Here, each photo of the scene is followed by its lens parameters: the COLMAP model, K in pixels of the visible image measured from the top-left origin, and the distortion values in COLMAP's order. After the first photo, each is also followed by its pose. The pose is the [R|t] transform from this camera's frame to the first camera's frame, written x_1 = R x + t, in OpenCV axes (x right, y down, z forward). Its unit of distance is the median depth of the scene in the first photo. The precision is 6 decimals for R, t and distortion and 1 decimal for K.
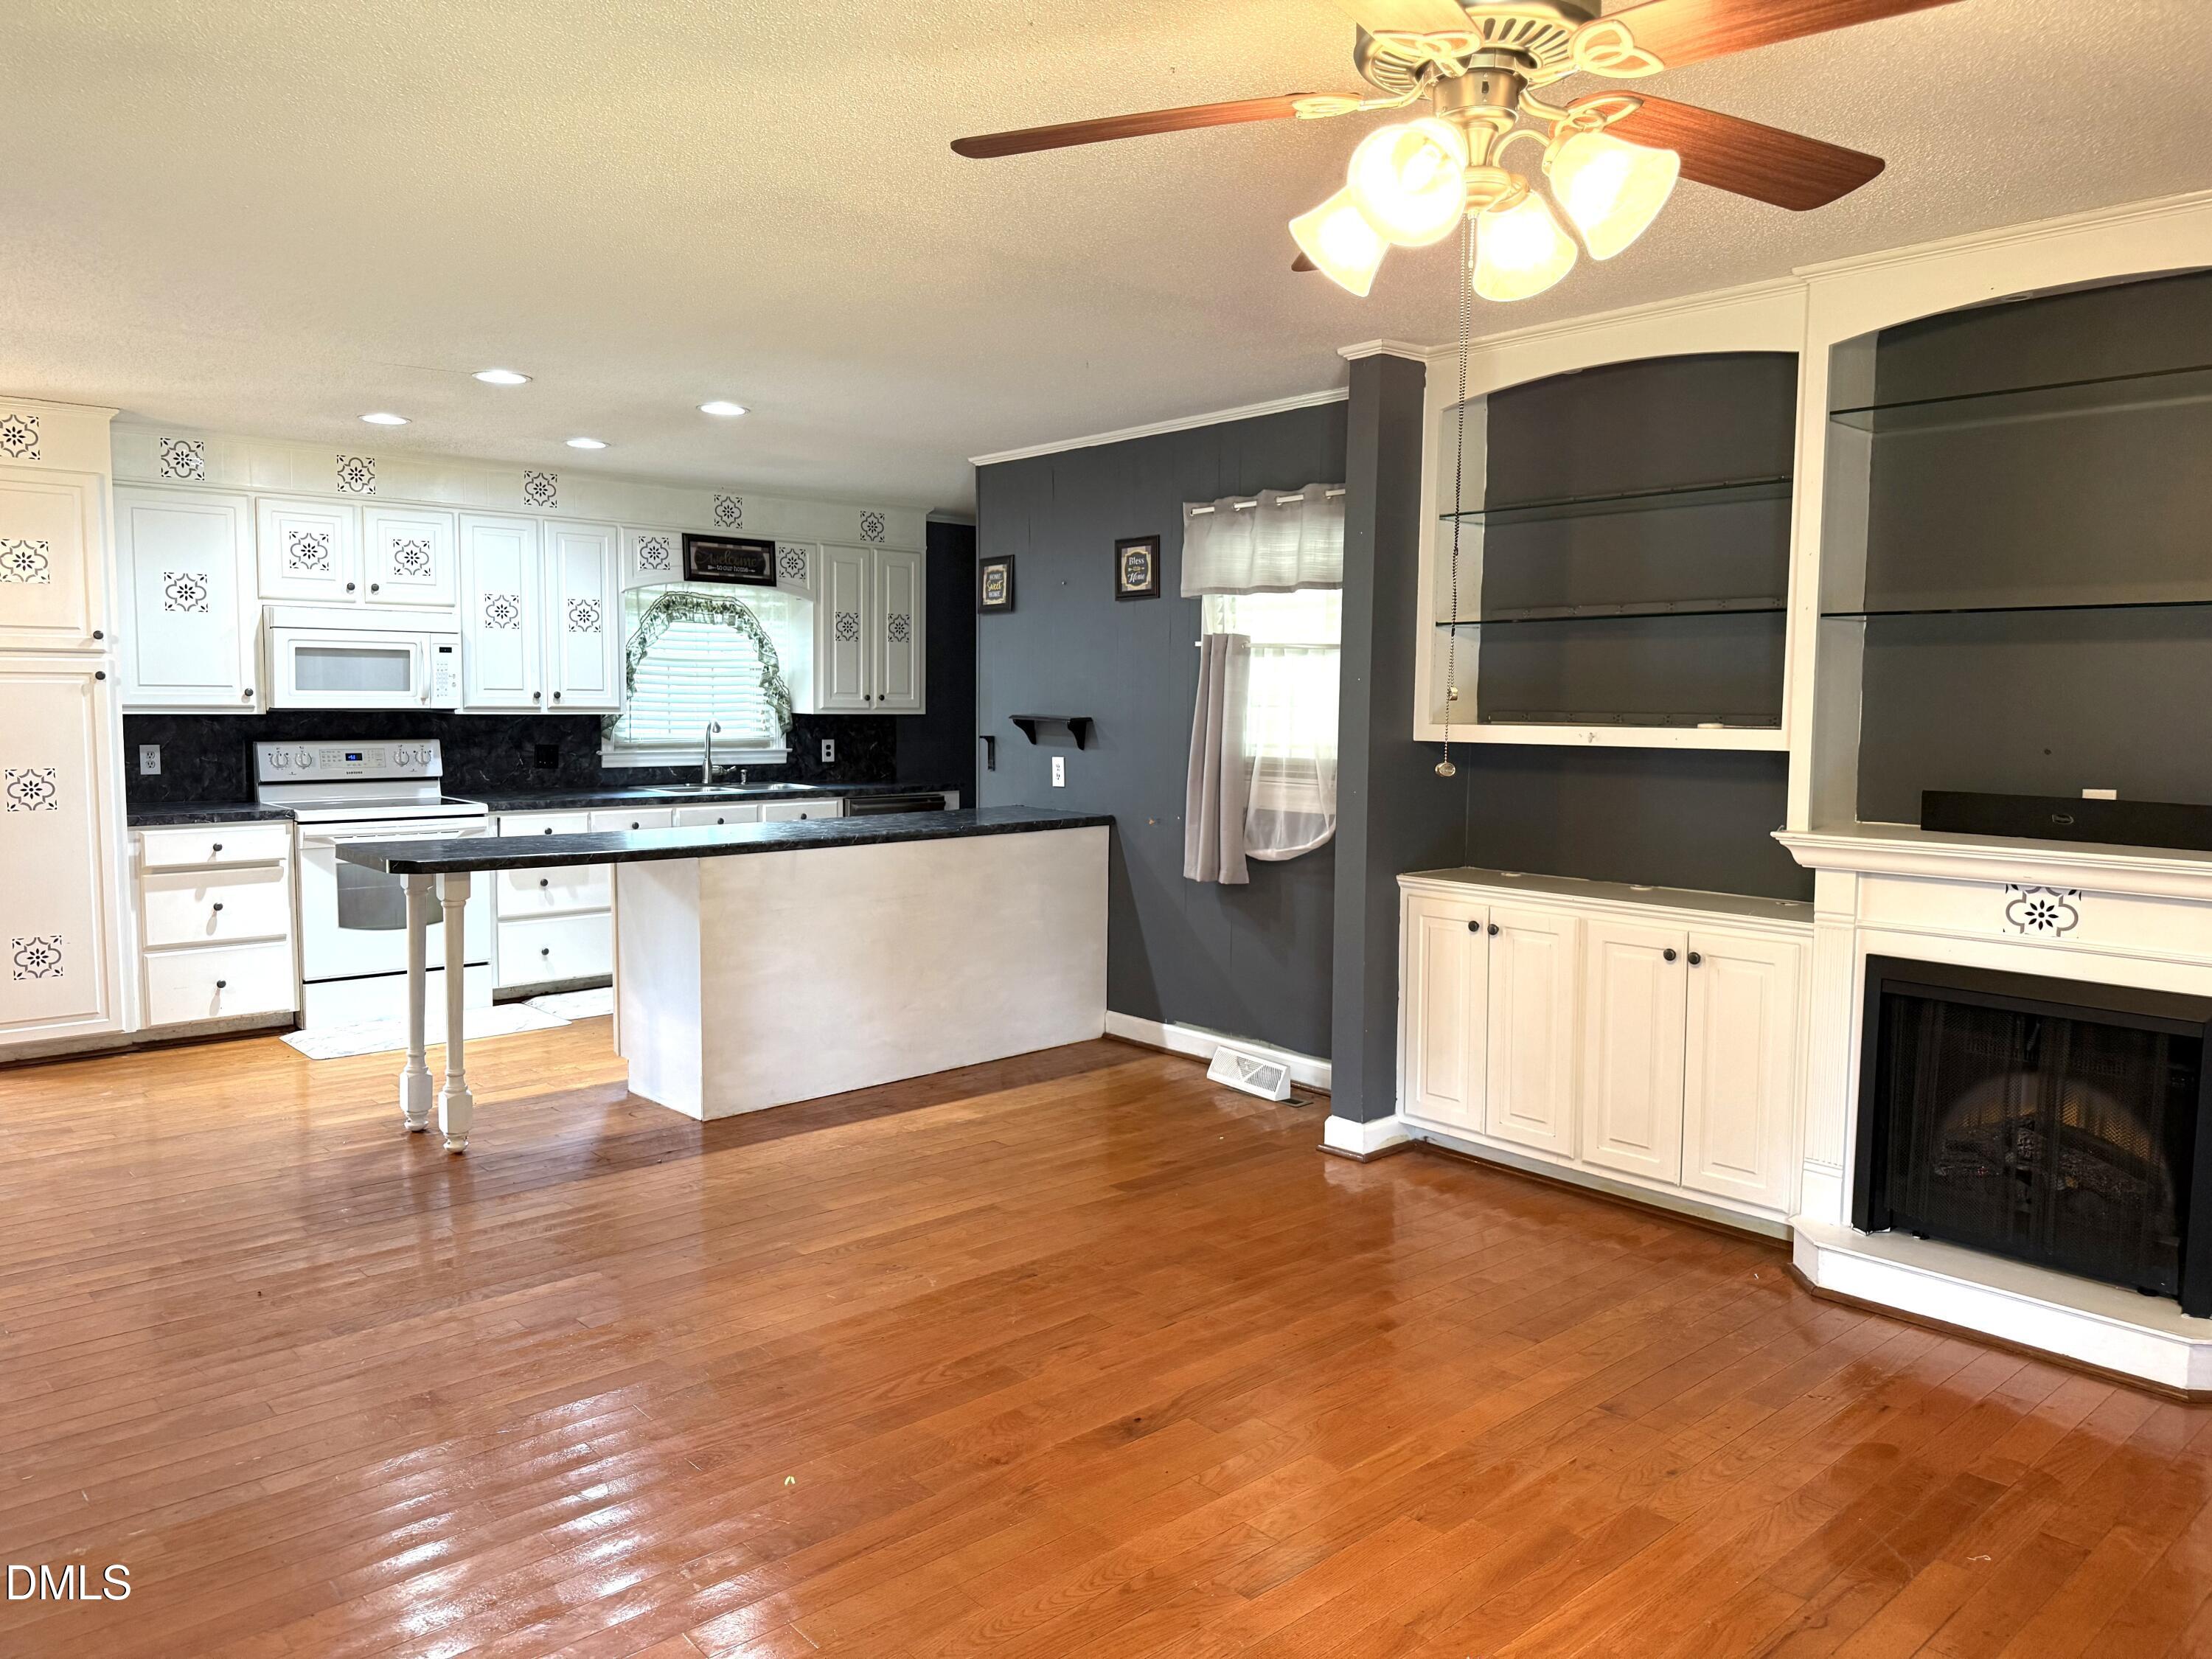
lens RADIAL K [[1582.4, 0, 1106.0], [0, 1582.4, 829.5], [0, 0, 1]] dist [0.187417, -0.354221]
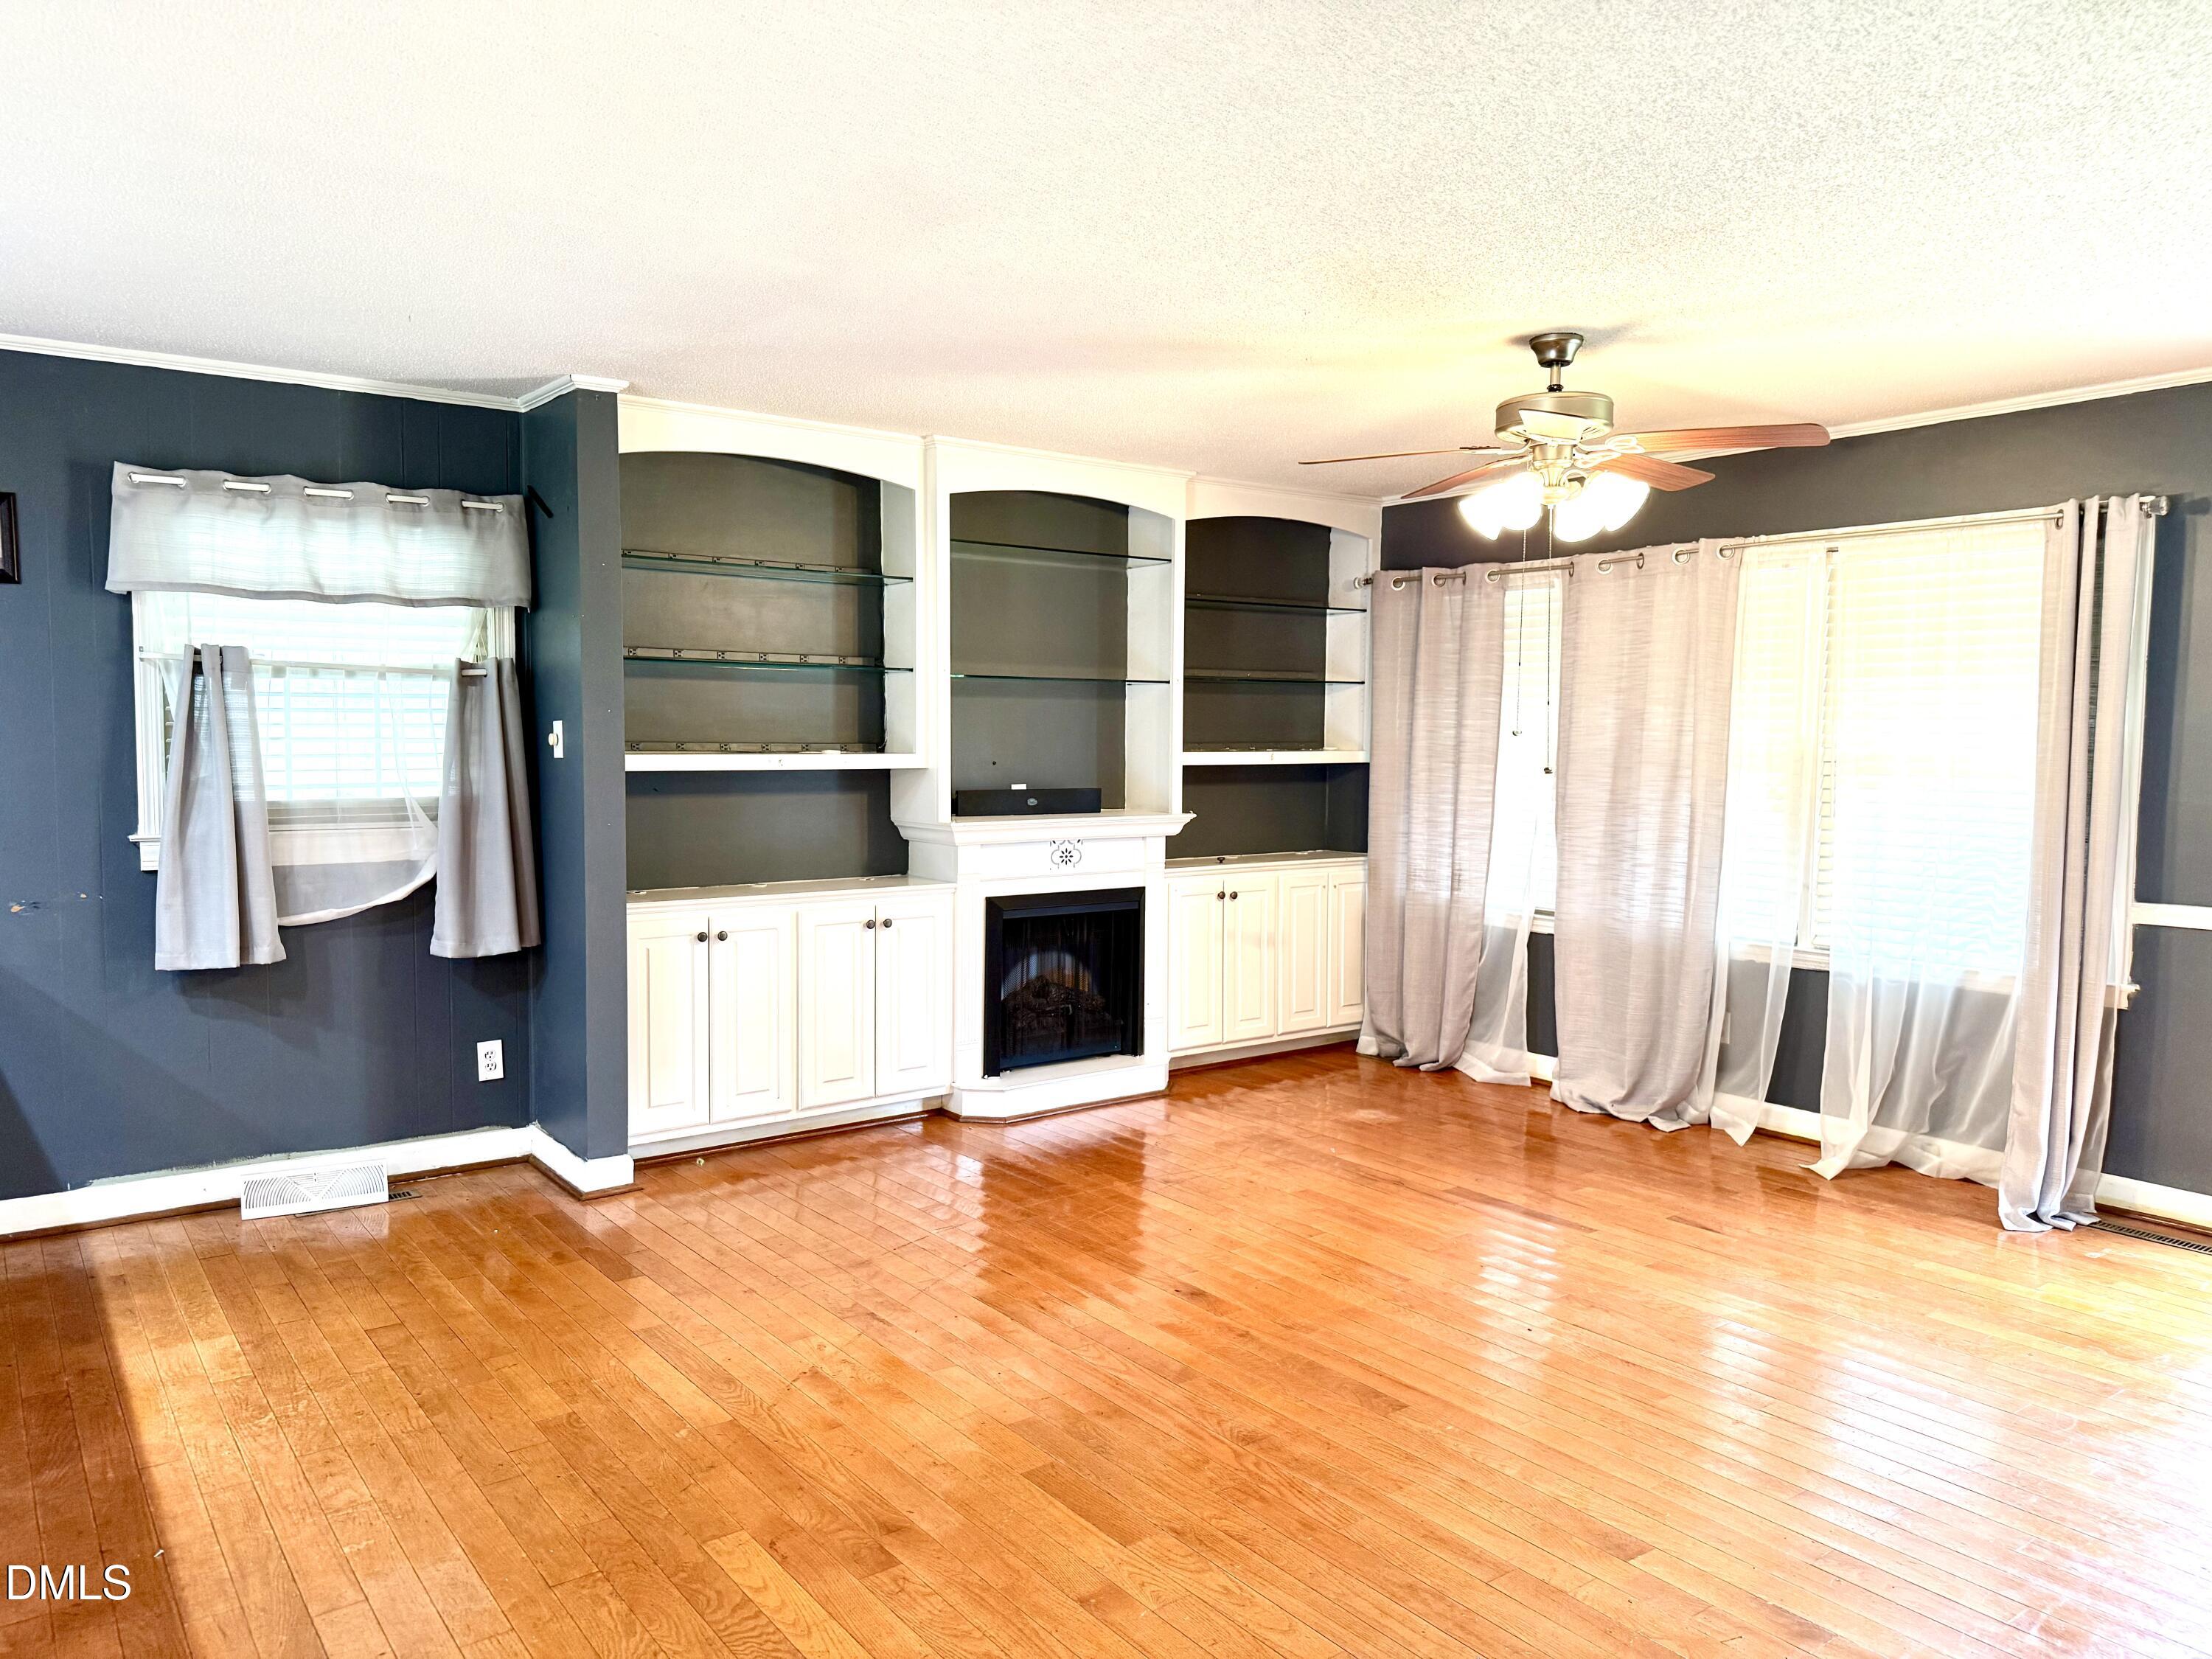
lens RADIAL K [[1562.6, 0, 1111.9], [0, 1562.6, 822.7], [0, 0, 1]] dist [0.065412, -0.078322]
pose [[0.081225, -0.063798, 0.994652, -0.617291], [0.080702, 0.995094, 0.057236, -0.042911], [-0.993423, 0.075621, 0.085975, 0.471794]]
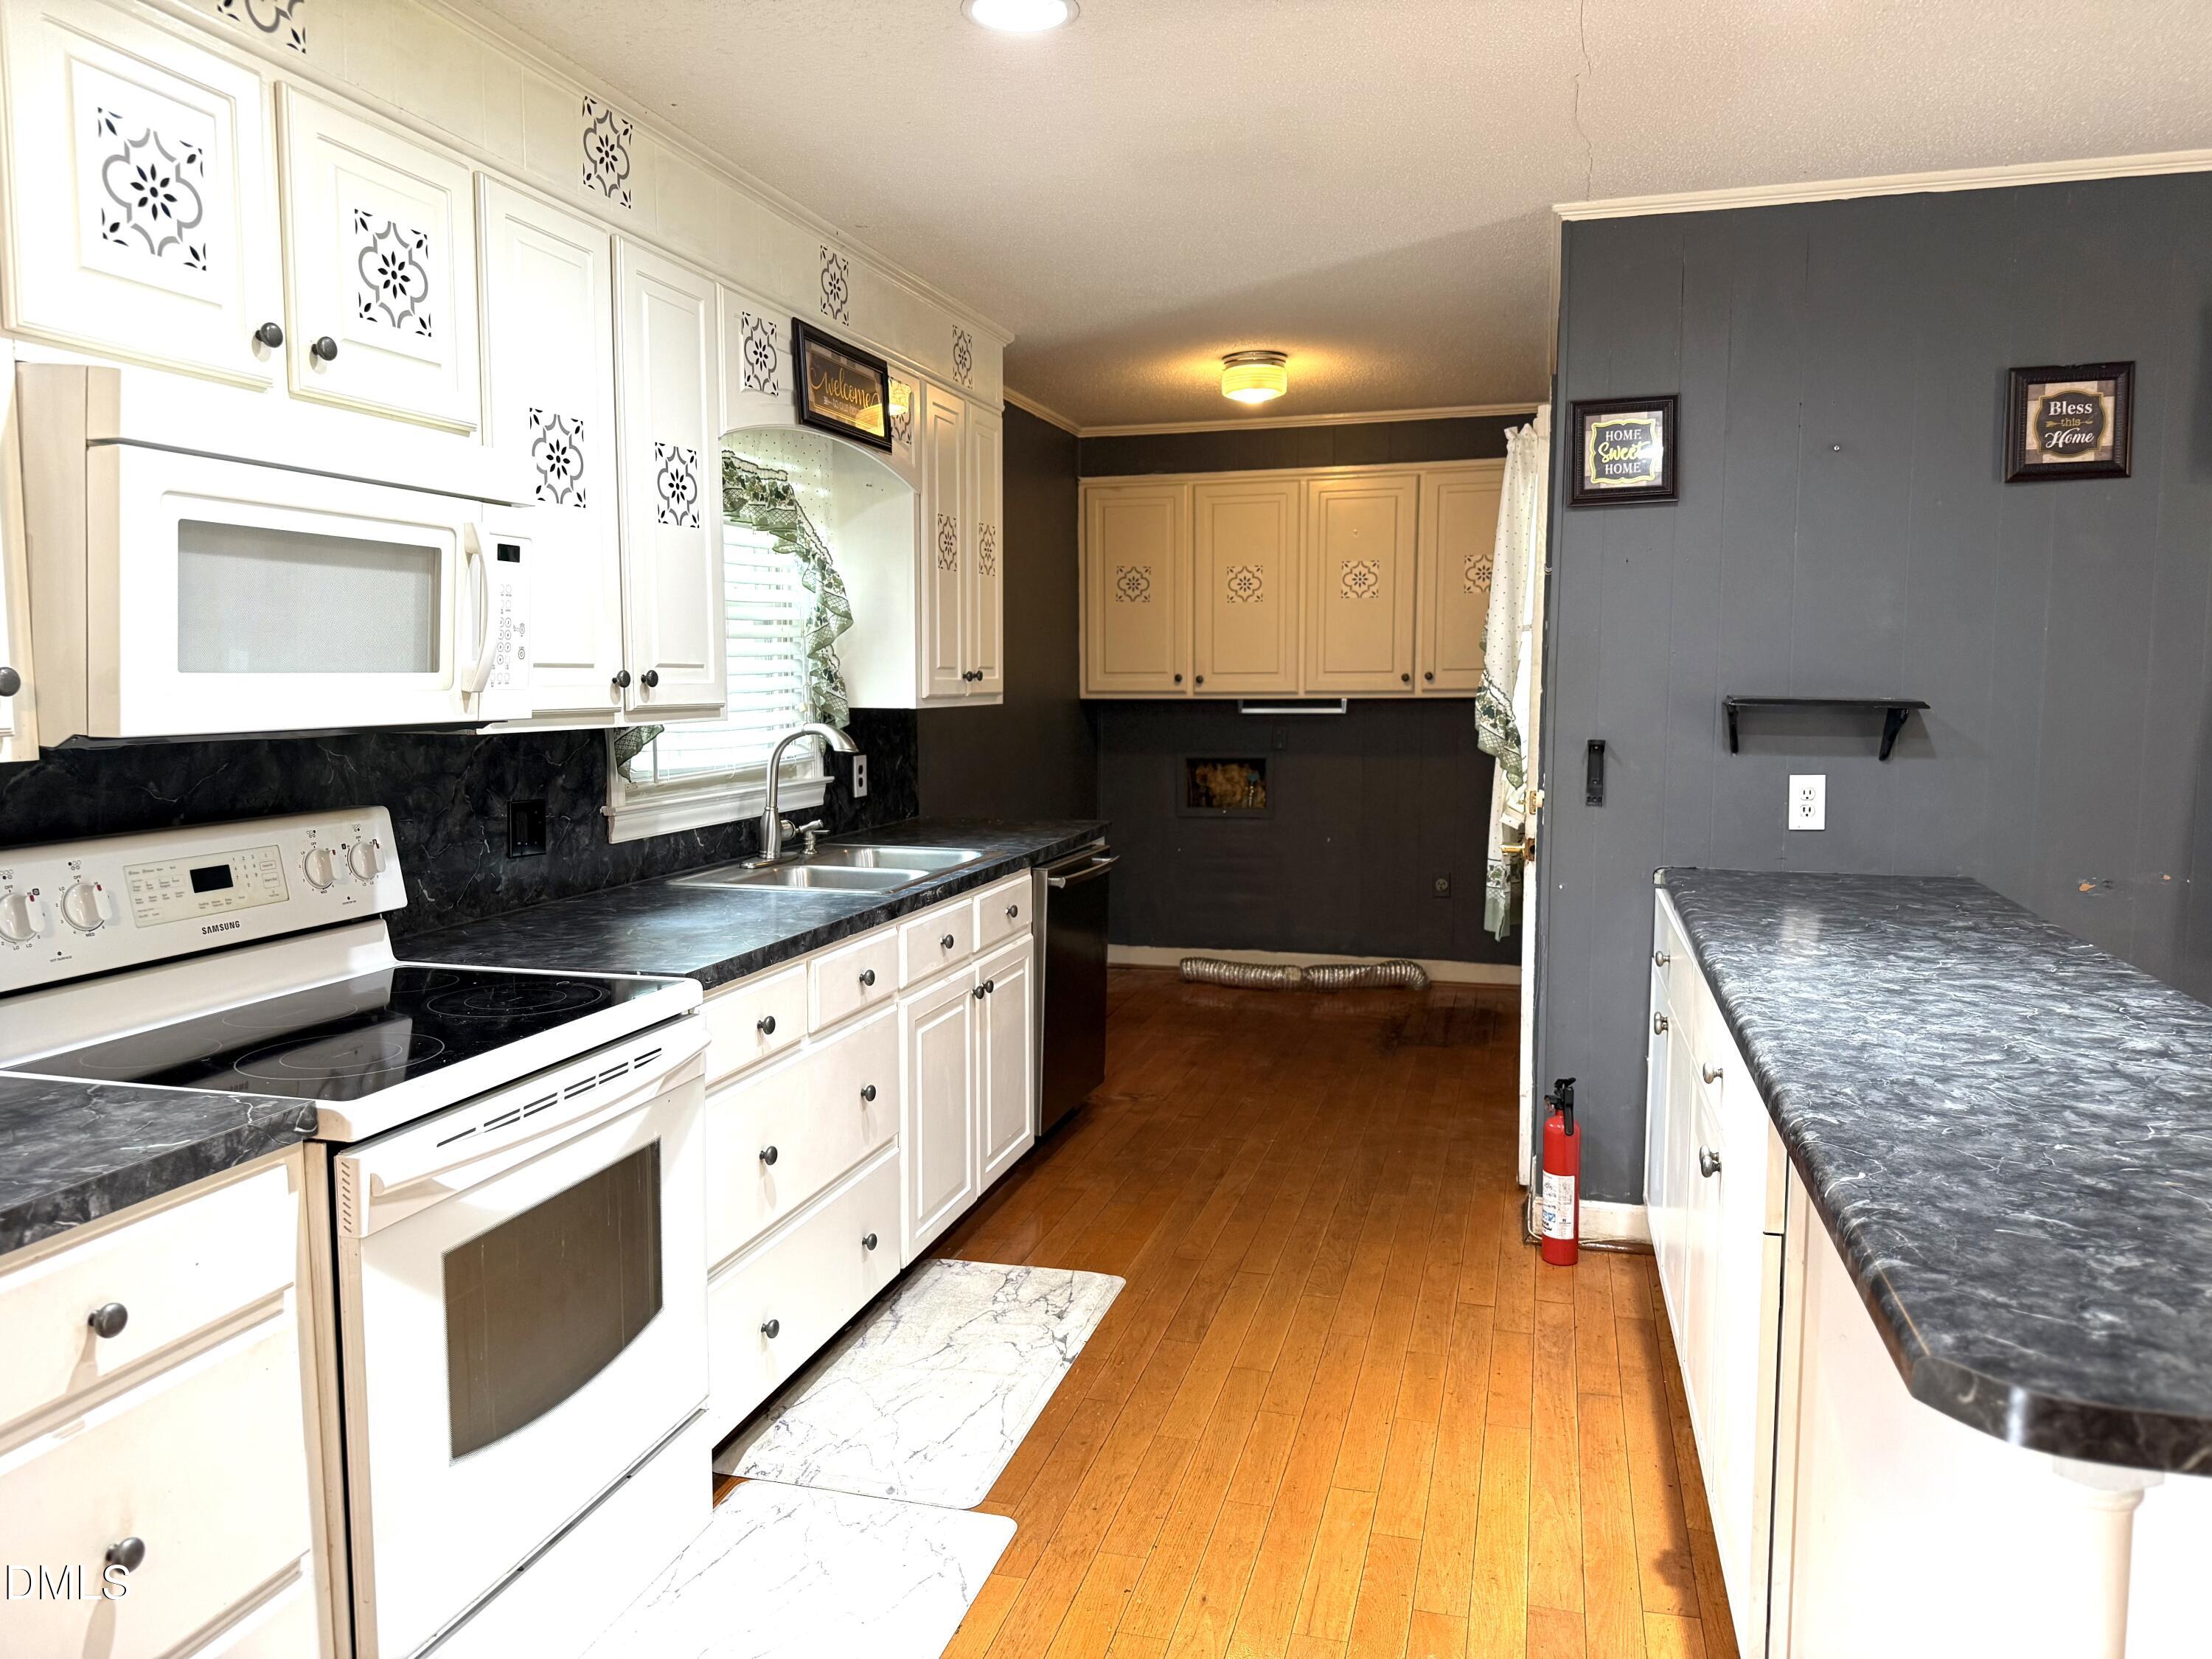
lens RADIAL K [[1562.6, 0, 1111.9], [0, 1562.6, 822.7], [0, 0, 1]] dist [0.065412, -0.078322]
pose [[0.839698, -0.063370, 0.539344, -0.553867], [0.057688, 0.997957, 0.027441, -0.062179], [-0.539981, 0.008071, 0.841639, 0.731739]]
